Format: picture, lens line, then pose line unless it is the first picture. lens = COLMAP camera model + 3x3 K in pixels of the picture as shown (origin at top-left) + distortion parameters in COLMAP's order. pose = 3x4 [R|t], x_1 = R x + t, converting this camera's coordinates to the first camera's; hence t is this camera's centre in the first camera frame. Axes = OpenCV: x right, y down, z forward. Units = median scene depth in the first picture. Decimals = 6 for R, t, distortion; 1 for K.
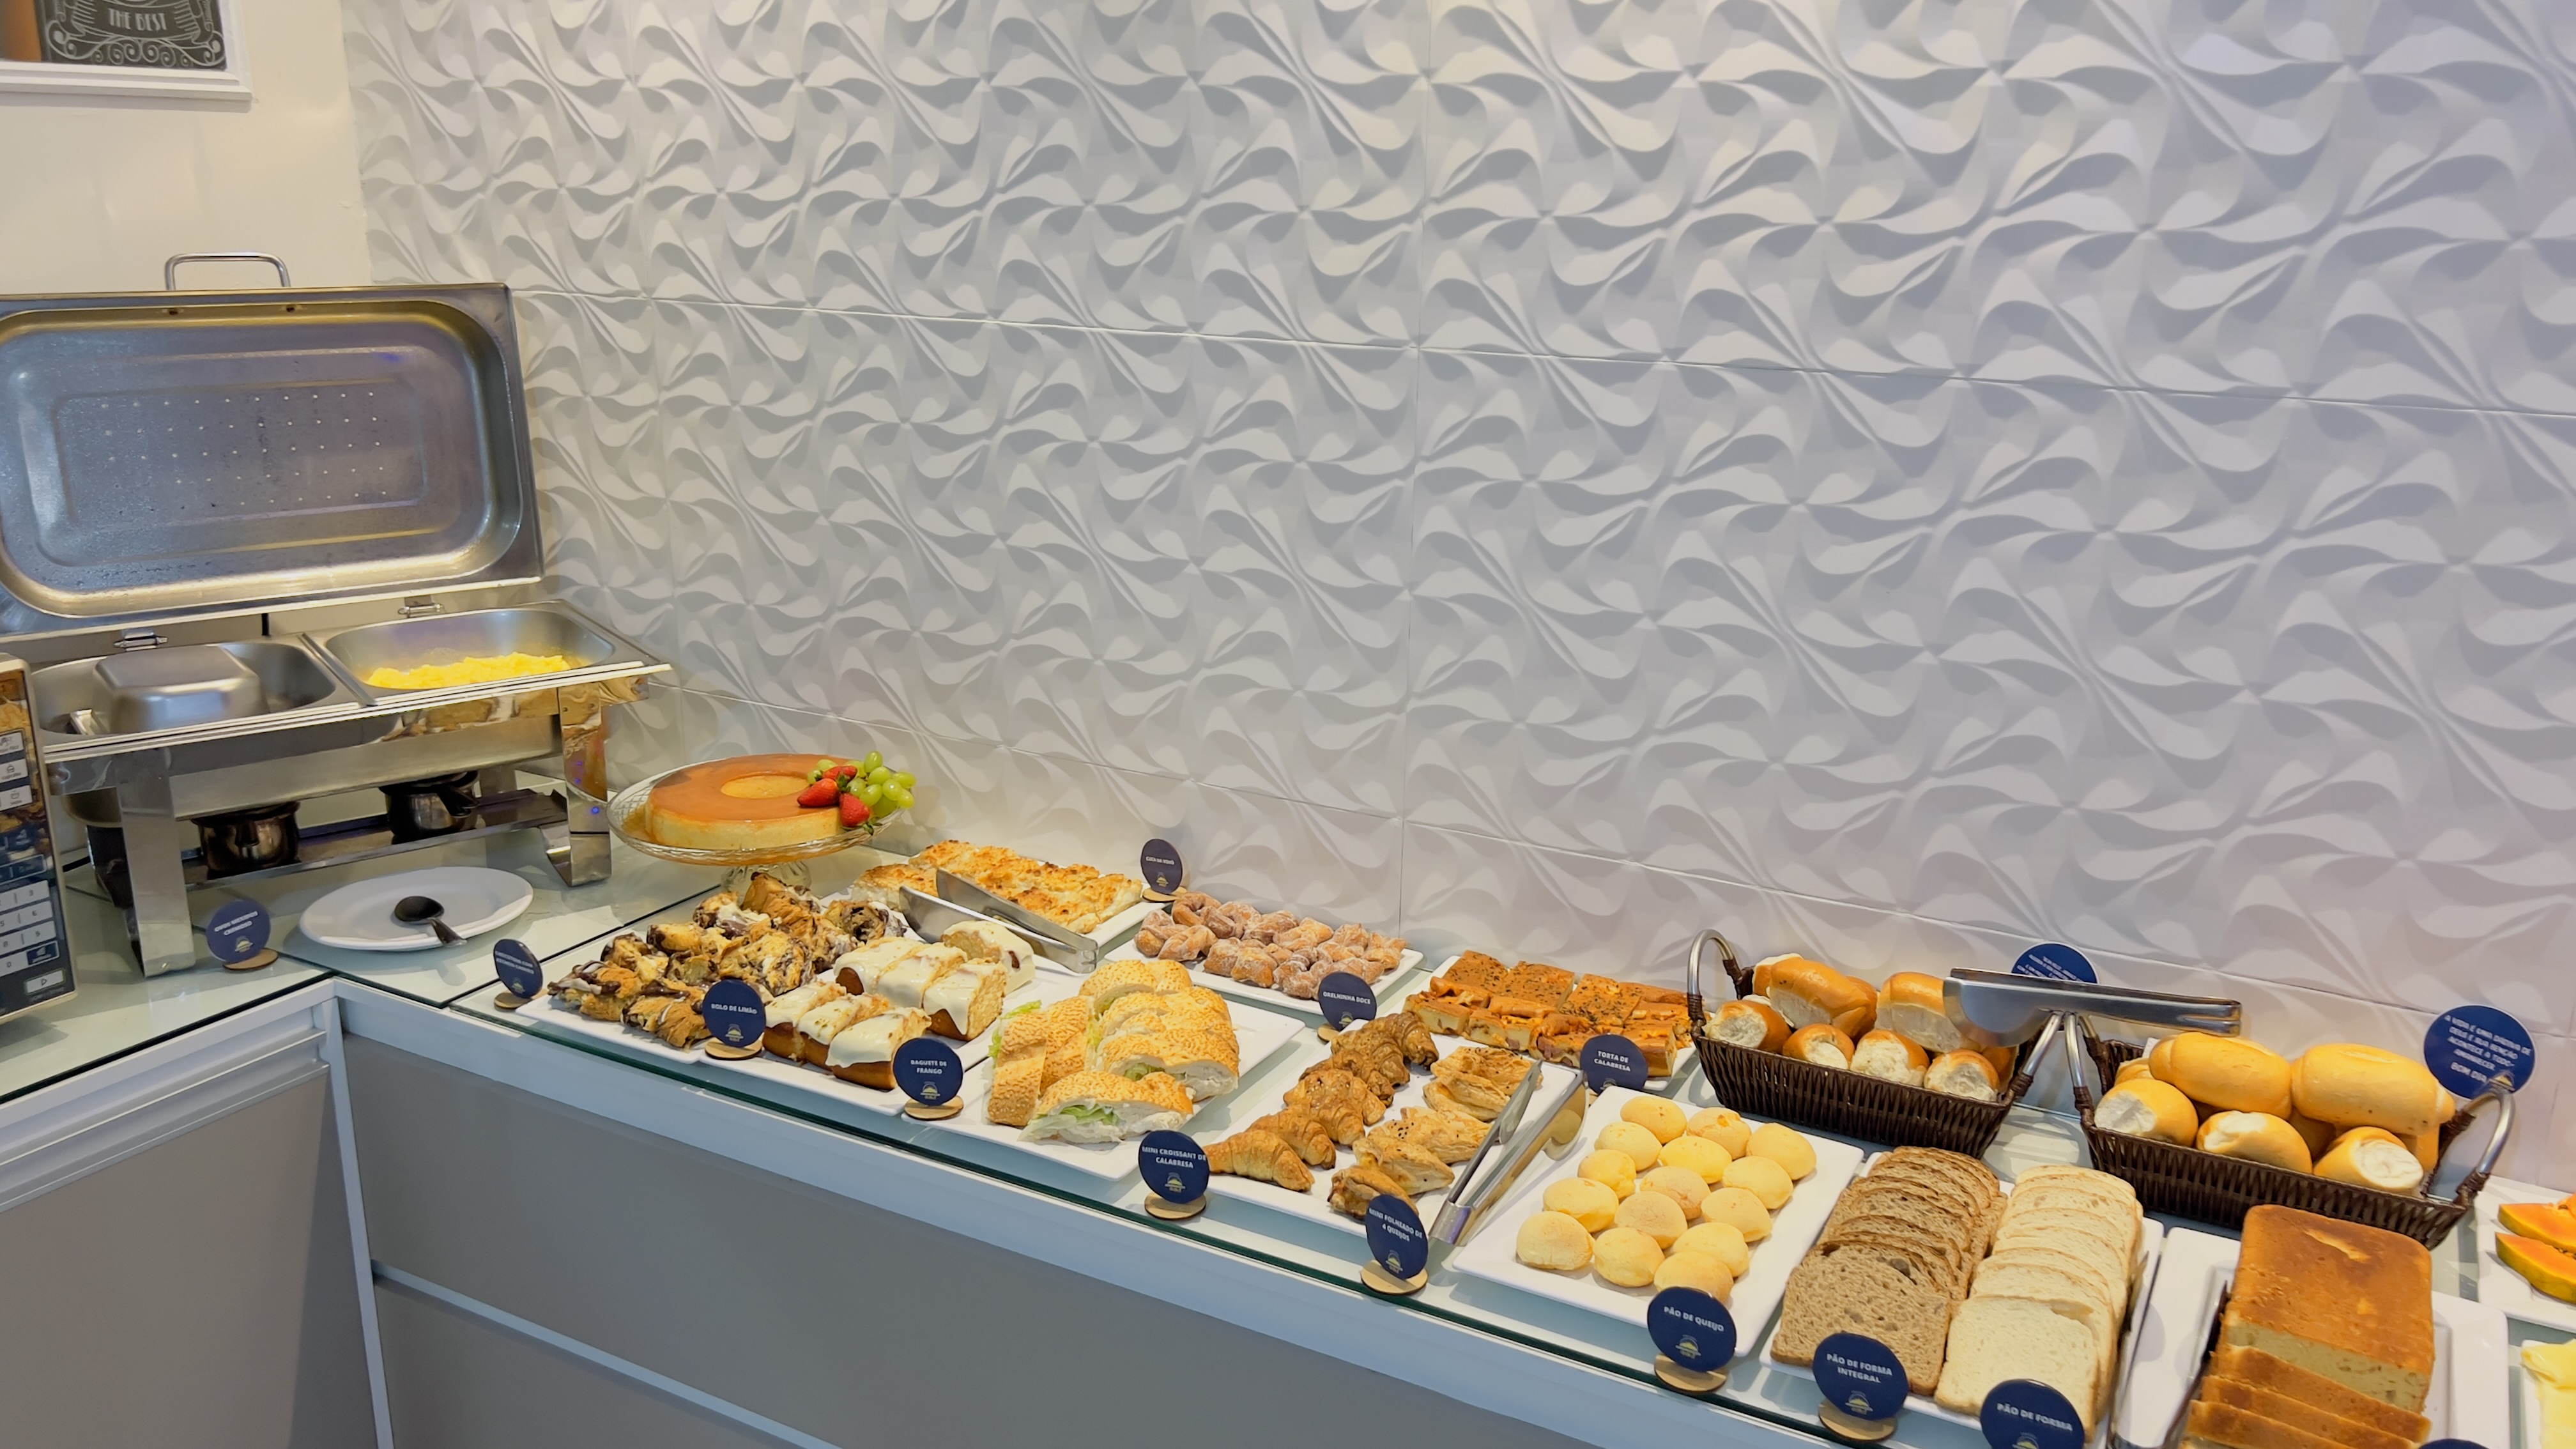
lens RADIAL K [[1964.9, 0, 1298.6], [0, 1964.9, 729.8], [0, 0, 1]] dist [0.104206, -0.197488]
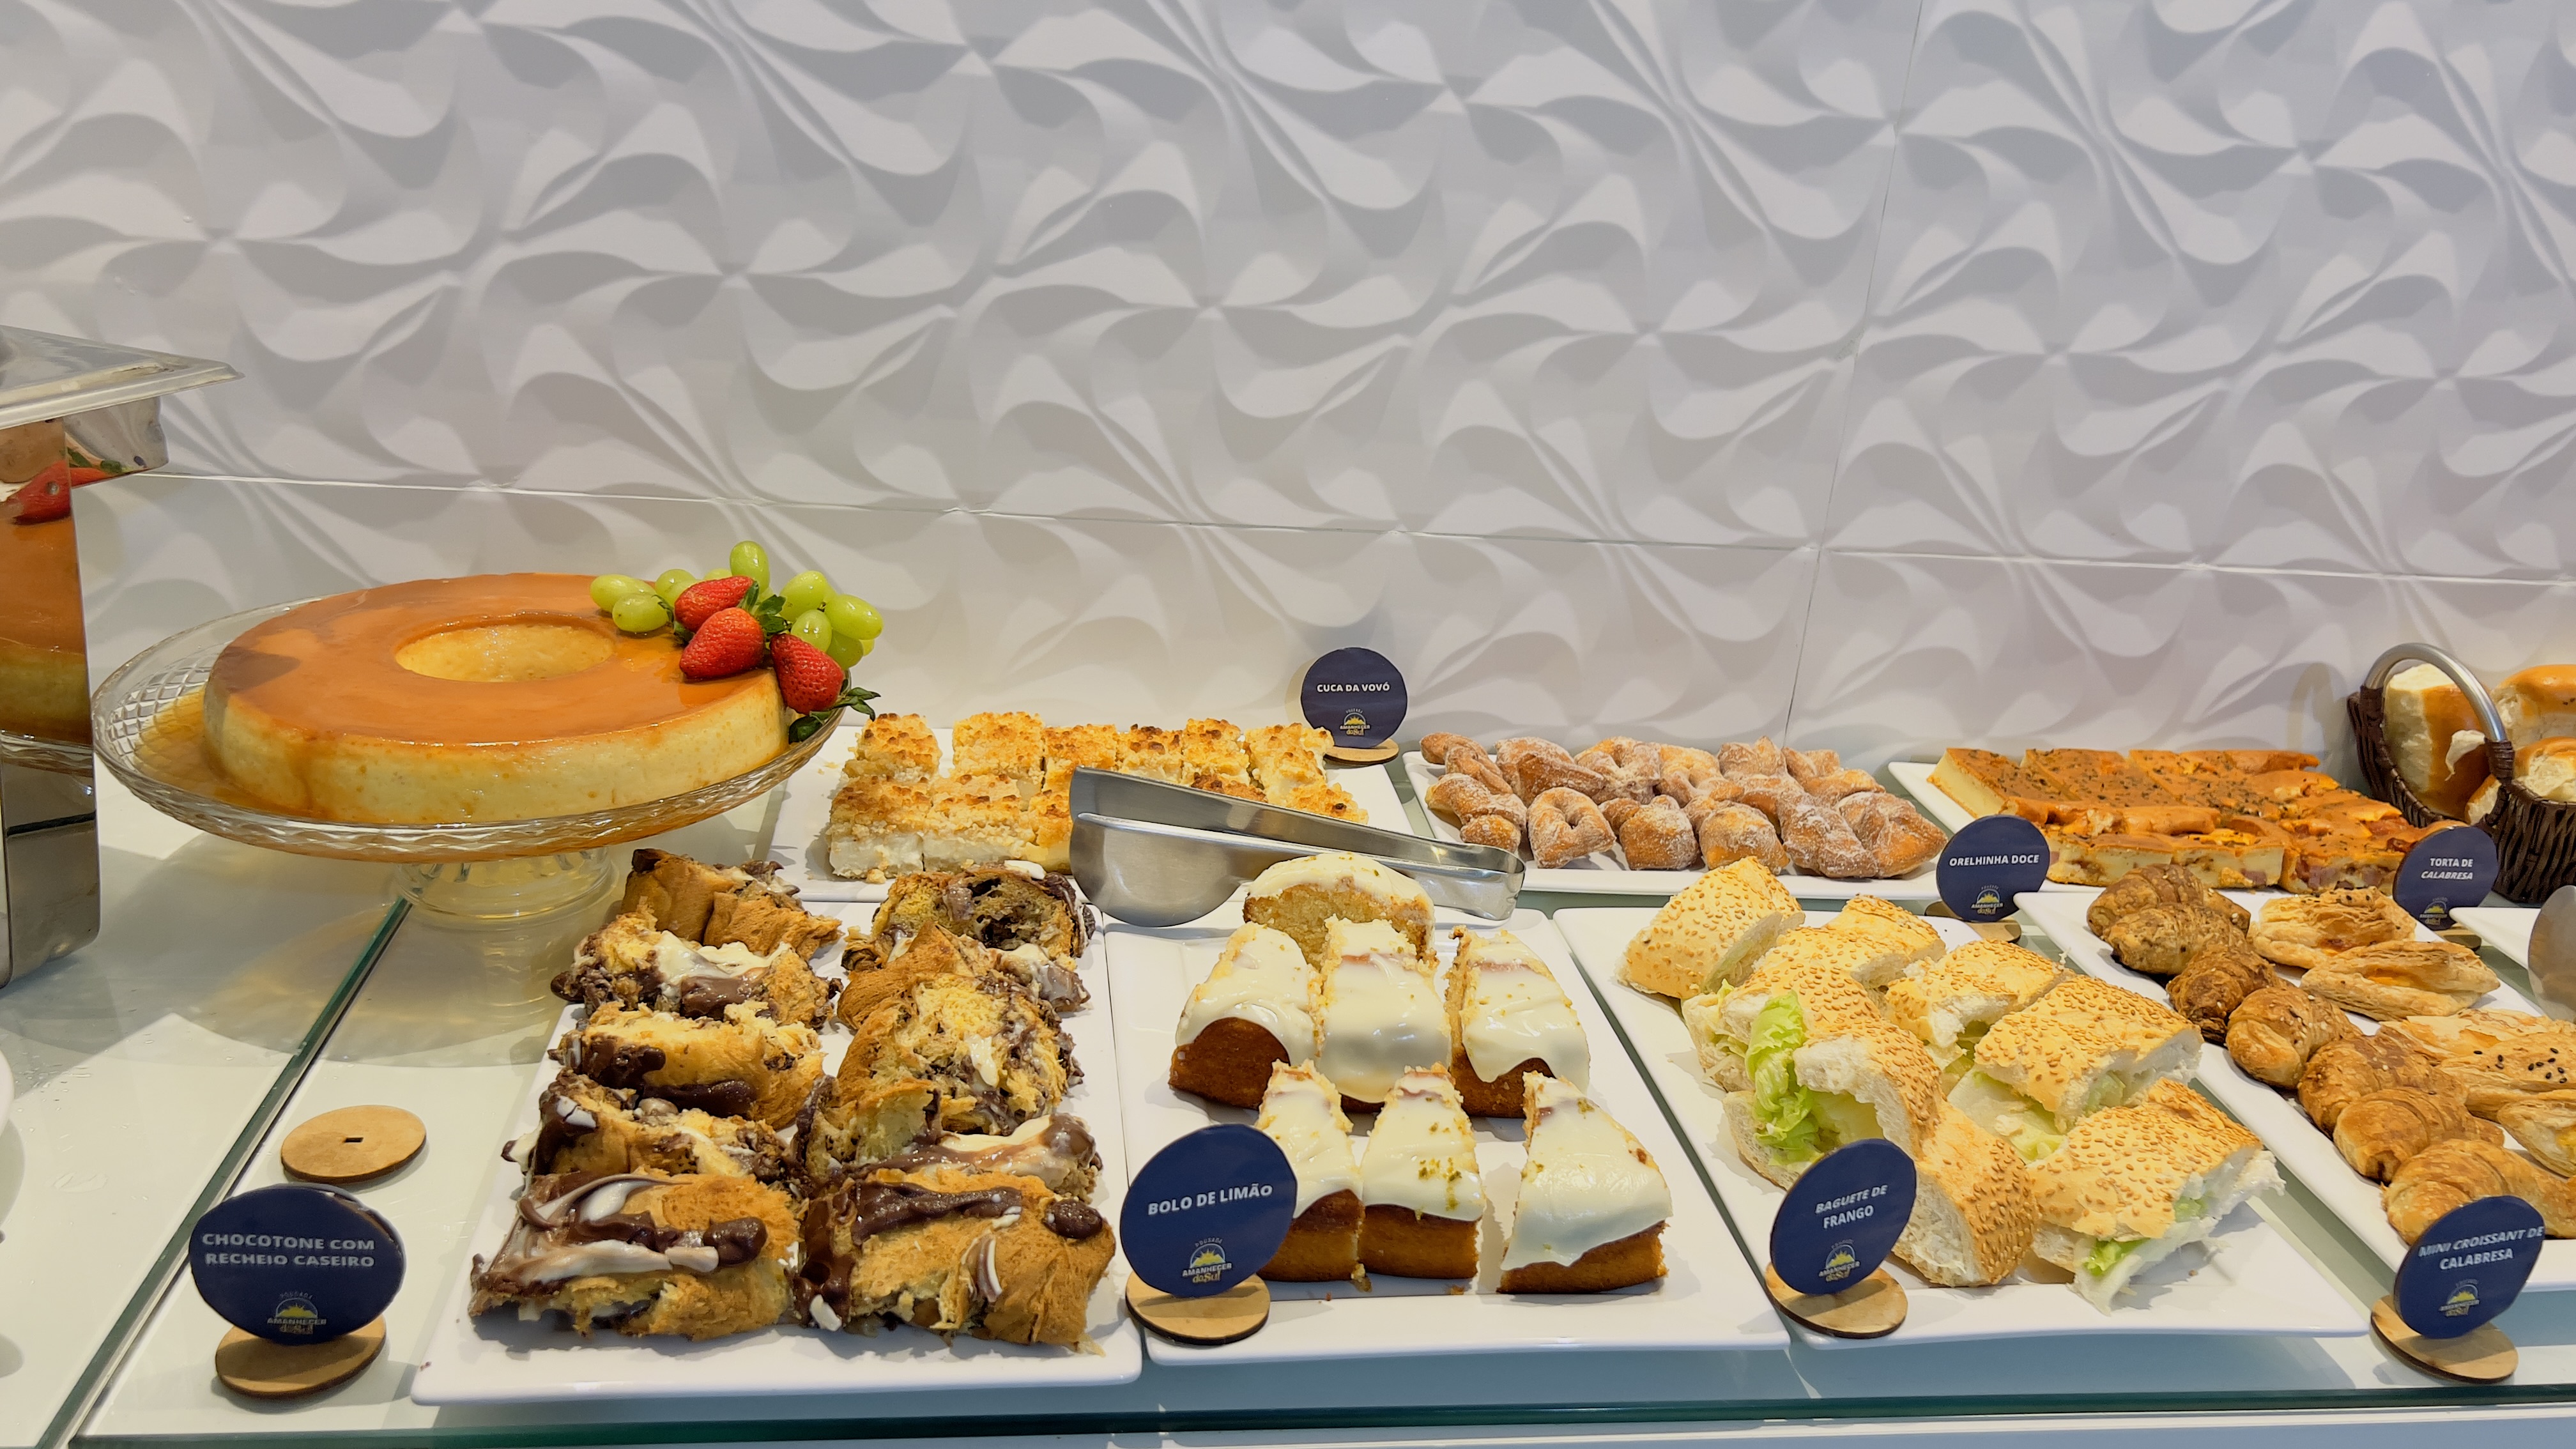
lens RADIAL K [[1964.9, 0, 1298.6], [0, 1964.9, 729.8], [0, 0, 1]] dist [0.104206, -0.197488]
pose [[0.804479, -0.156777, 0.572917, -0.446672], [0.097643, 0.986322, 0.132796, 0.006602], [-0.585900, -0.050890, 0.808784, 0.662127]]
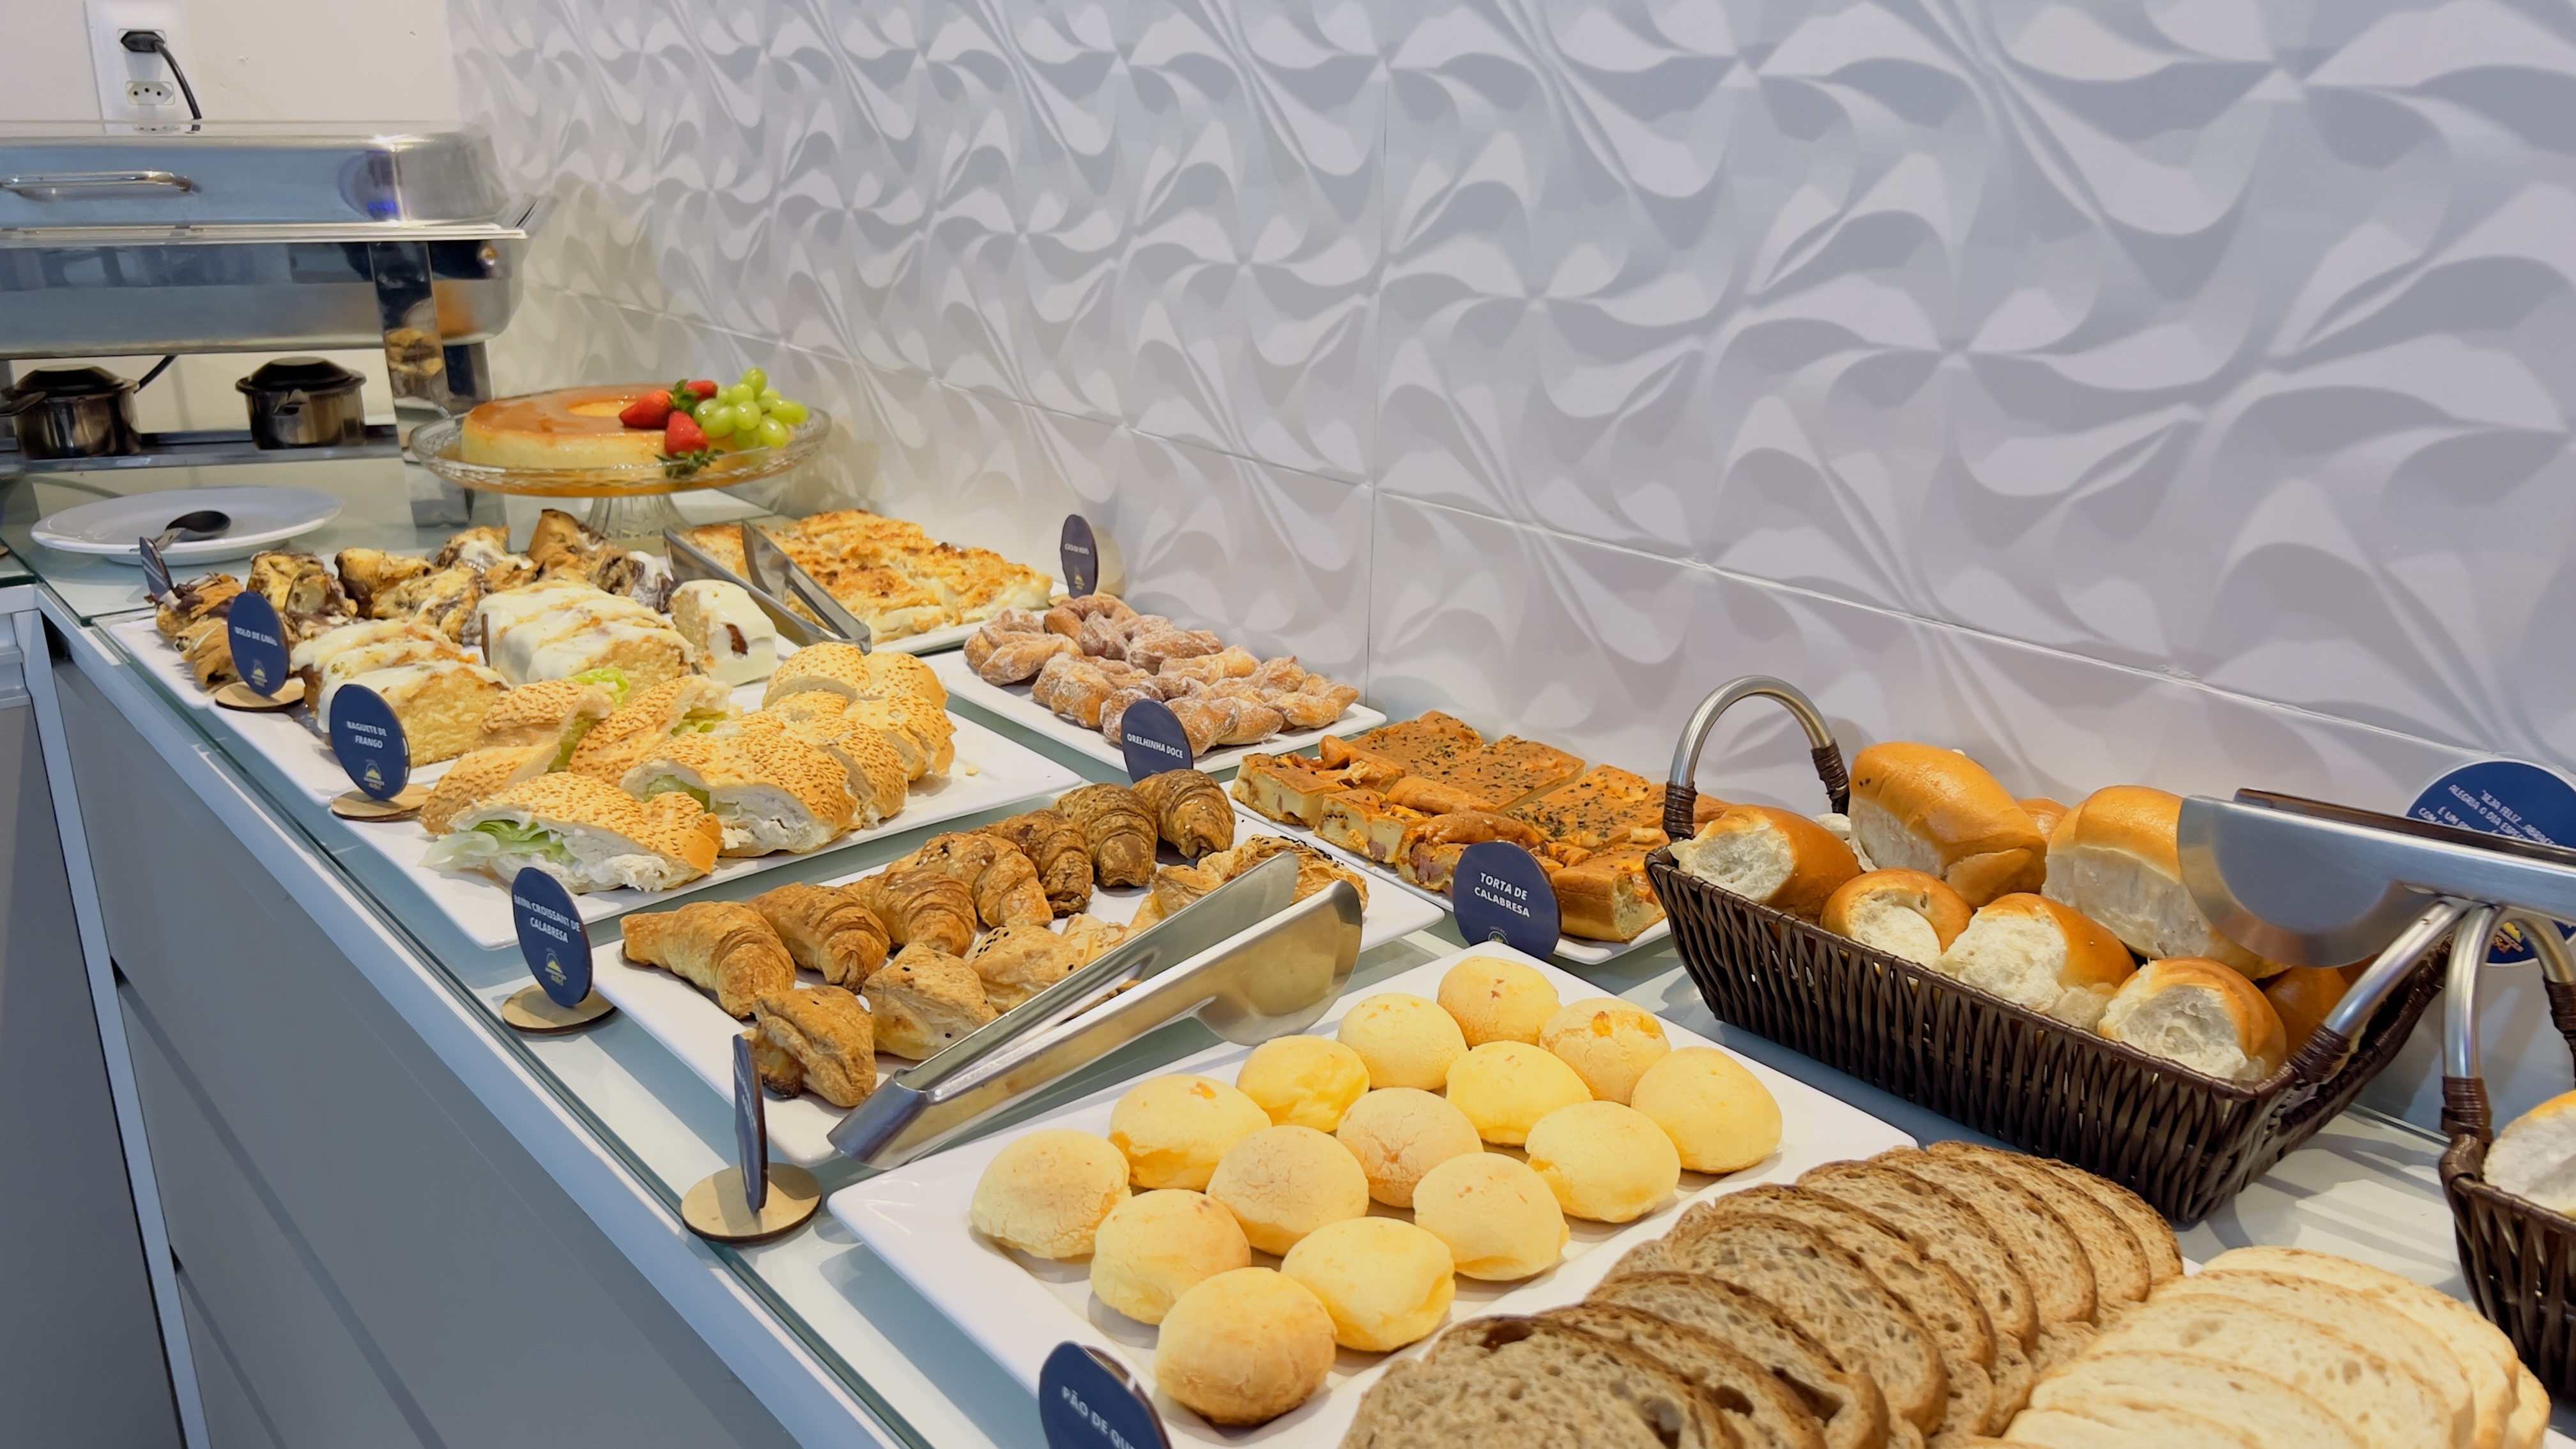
lens RADIAL K [[1964.9, 0, 1298.6], [0, 1964.9, 729.8], [0, 0, 1]] dist [0.104206, -0.197488]
pose [[0.936226, 0.115808, -0.331768, 0.255083], [-0.104528, 0.993177, 0.051712, 0.097422], [0.335493, -0.013735, 0.941943, 0.468918]]
